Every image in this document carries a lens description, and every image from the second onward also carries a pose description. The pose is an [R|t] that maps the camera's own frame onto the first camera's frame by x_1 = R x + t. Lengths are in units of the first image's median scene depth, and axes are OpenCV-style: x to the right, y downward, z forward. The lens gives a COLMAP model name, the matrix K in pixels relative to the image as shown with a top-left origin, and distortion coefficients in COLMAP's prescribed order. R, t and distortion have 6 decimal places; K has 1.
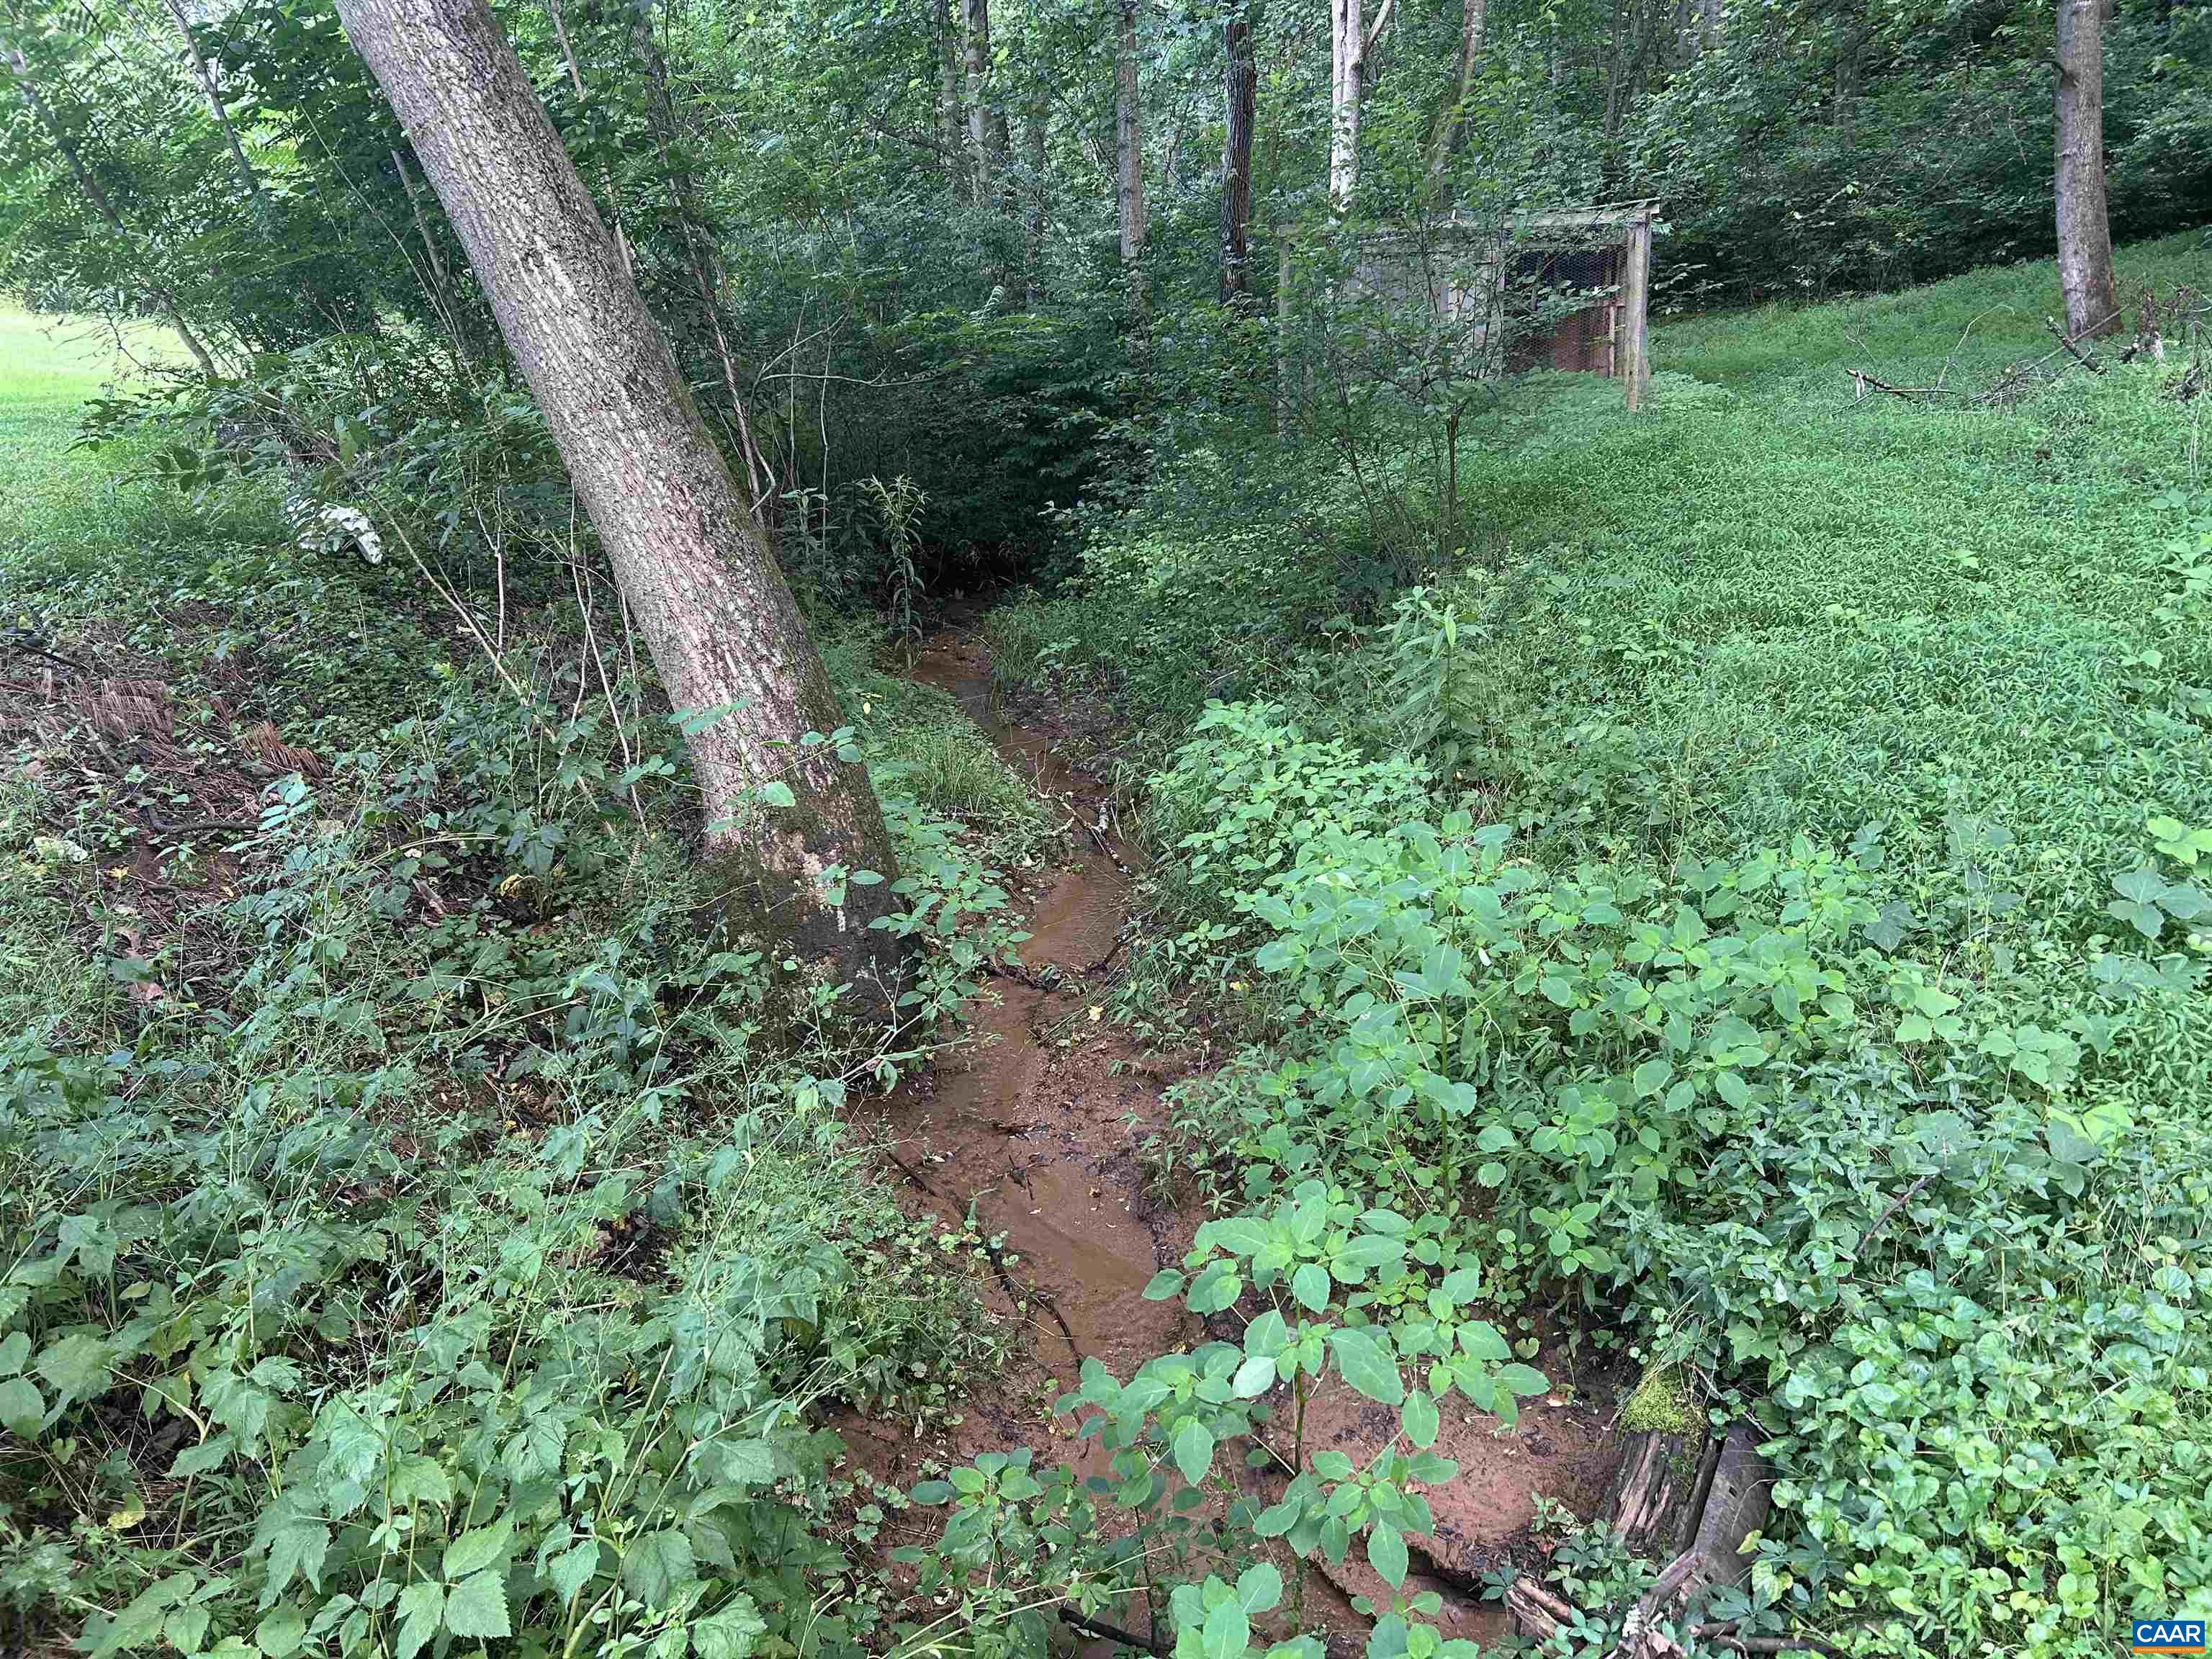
lens RADIAL K [[1651.2, 0, 1103.4], [0, 1651.2, 834.8], [0, 0, 1]] dist [0.042514, -0.051012]
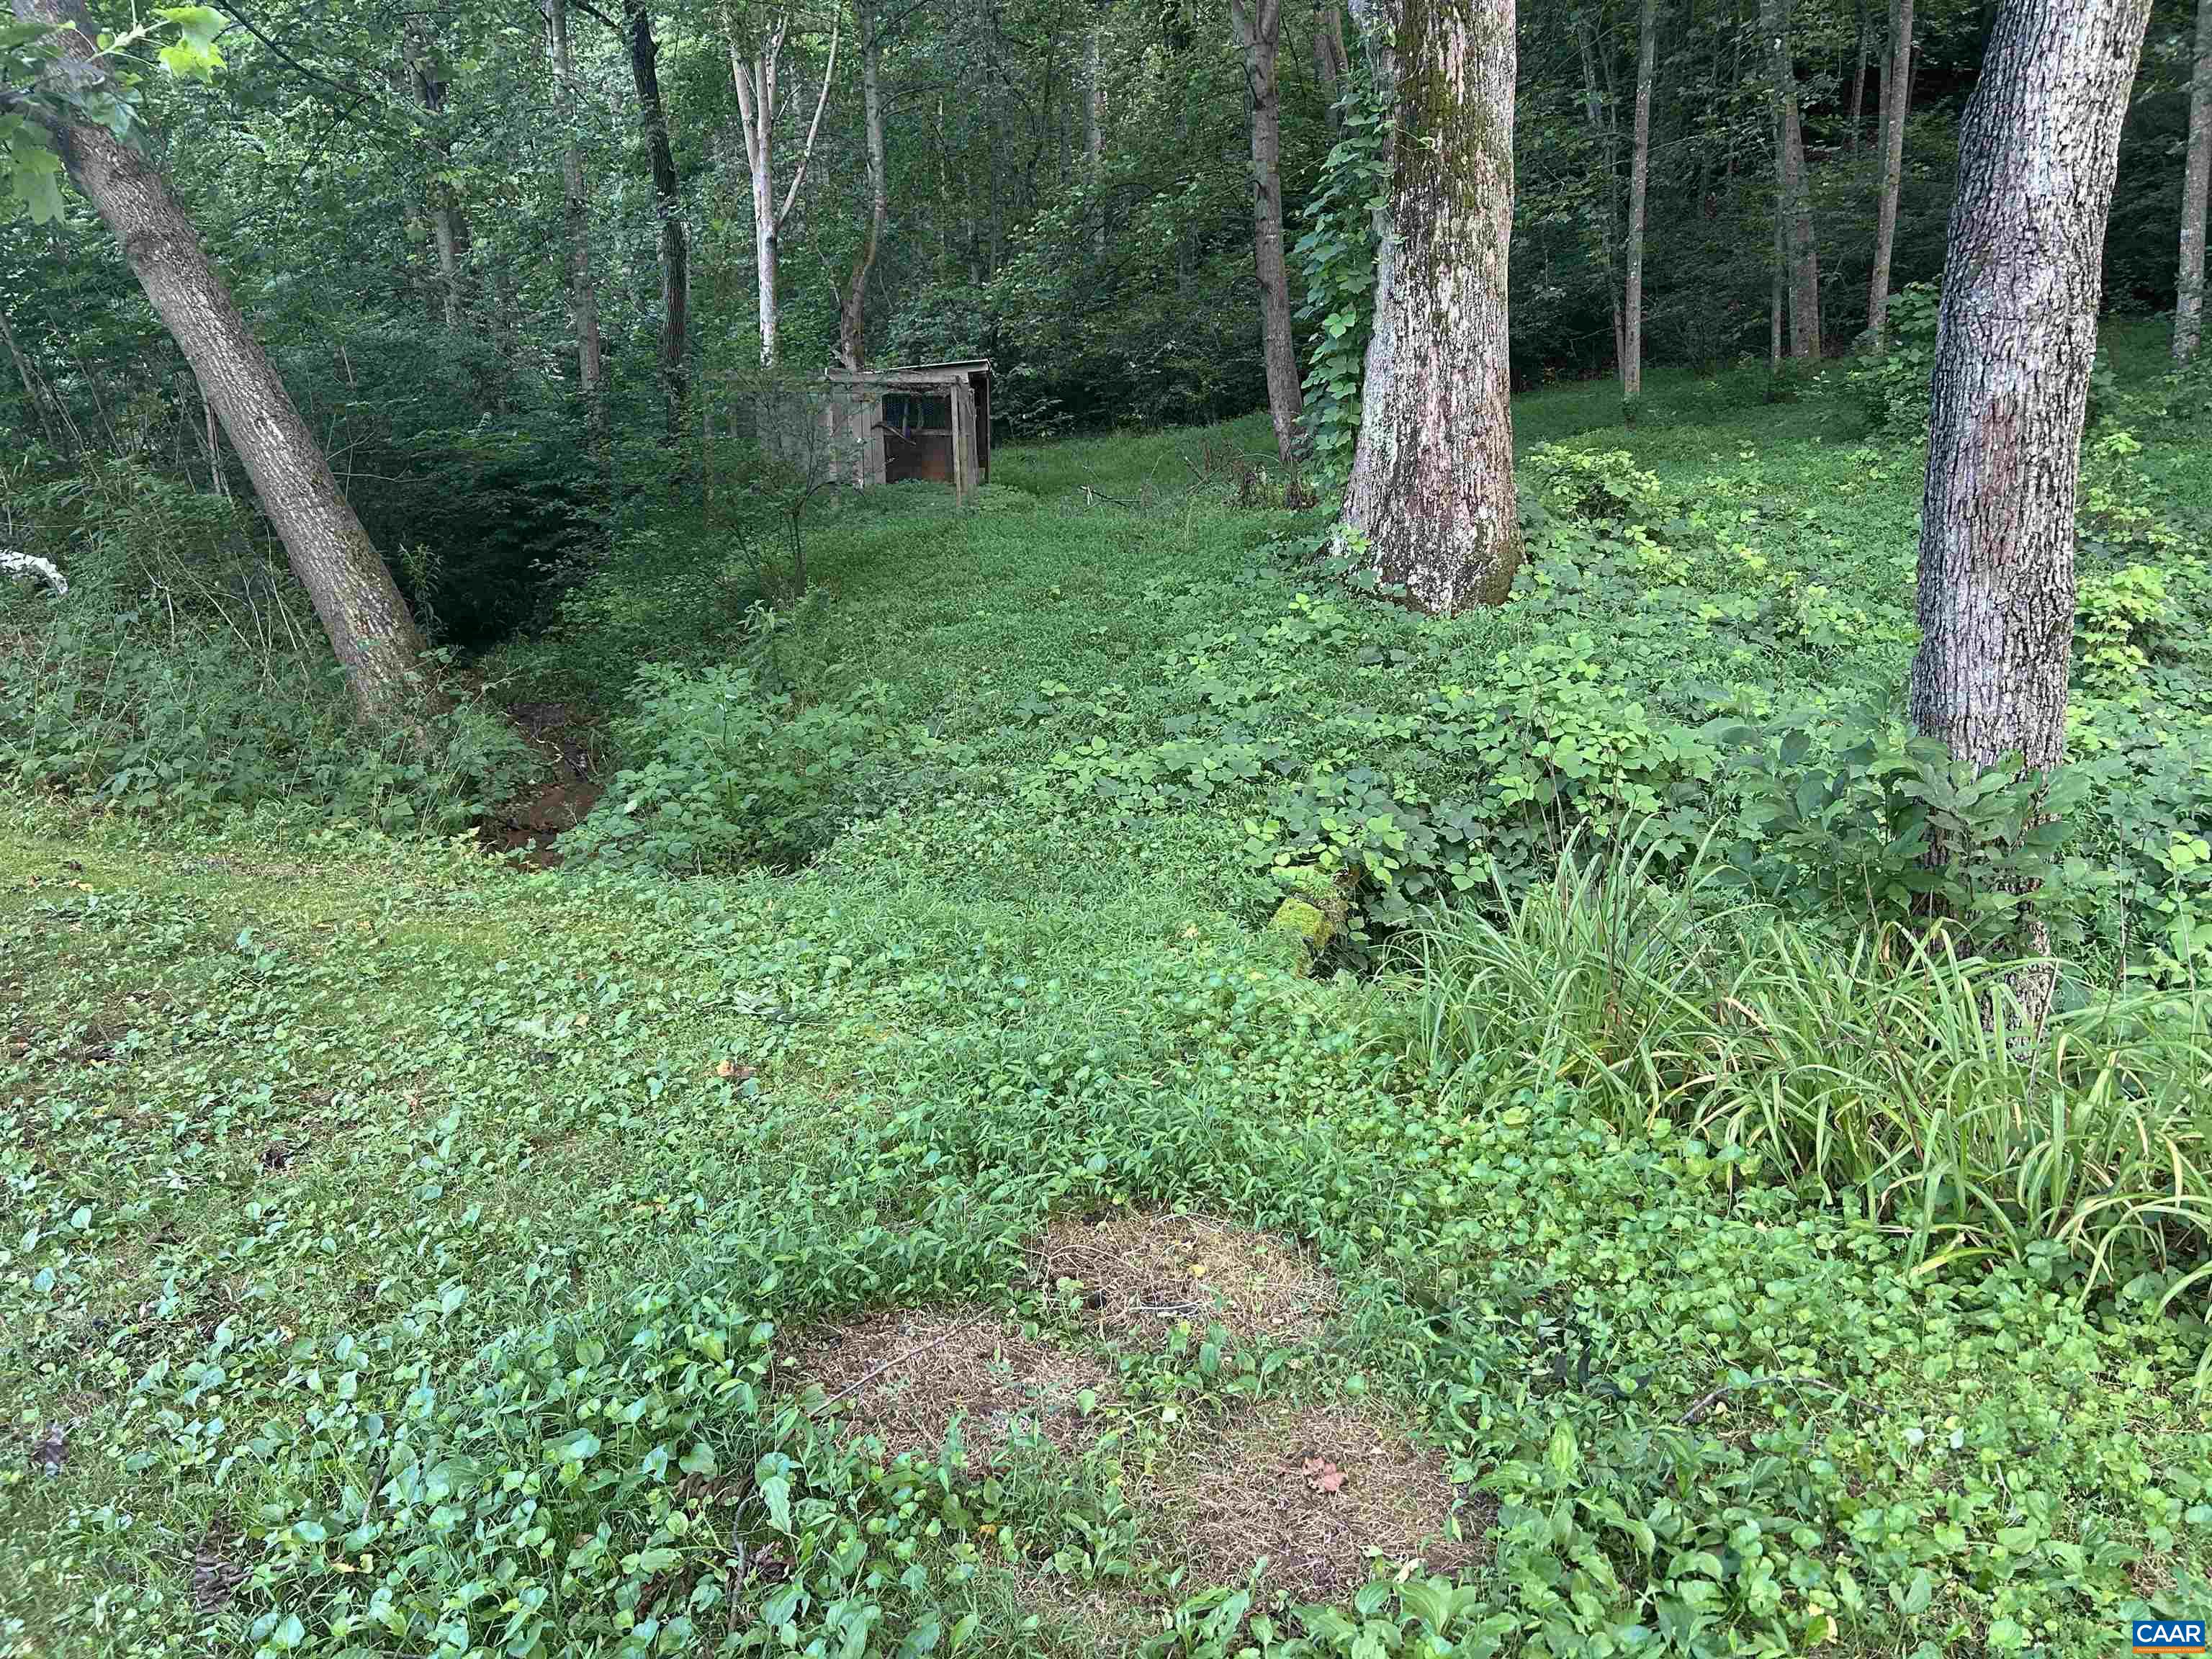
lens RADIAL K [[1651.2, 0, 1117.8], [0, 1651.2, 829.6], [0, 0, 1]] dist [0.042514, -0.051012]
pose [[0.952554, -0.043160, 0.301293, 0.004263], [0.060717, 0.996944, -0.049150, 0.099087], [-0.298251, 0.065112, 0.952264, -0.385758]]
